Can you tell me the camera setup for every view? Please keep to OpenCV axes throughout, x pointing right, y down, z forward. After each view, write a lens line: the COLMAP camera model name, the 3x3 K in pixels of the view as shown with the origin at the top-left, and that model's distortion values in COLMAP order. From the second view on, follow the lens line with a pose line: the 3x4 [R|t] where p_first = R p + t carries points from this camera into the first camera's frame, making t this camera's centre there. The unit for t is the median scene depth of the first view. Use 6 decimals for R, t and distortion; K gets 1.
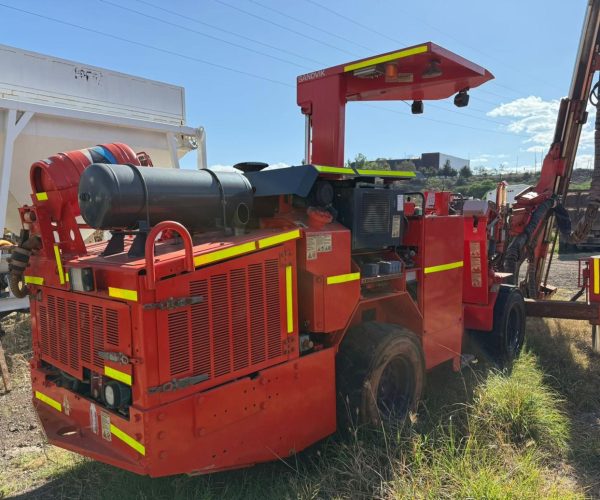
lens RADIAL K [[509.4, 0, 309.6], [0, 509.4, 260.0], [0, 0, 1]] dist [0.148434, -0.136685]
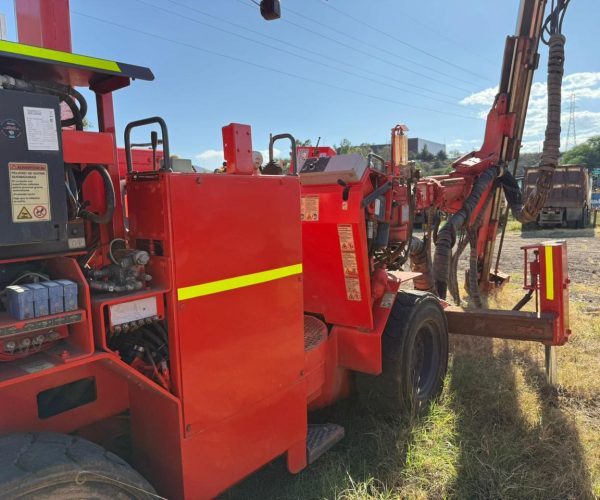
lens RADIAL K [[553.2, 0, 299.8], [0, 553.2, 243.2], [0, 0, 1]] dist [0.221200, -0.329387]
pose [[0.997047, -0.019487, 0.074286, 0.136335], [0.019429, 0.999810, 0.001493, -0.010535], [-0.074301, -0.000046, 0.997236, 0.233133]]
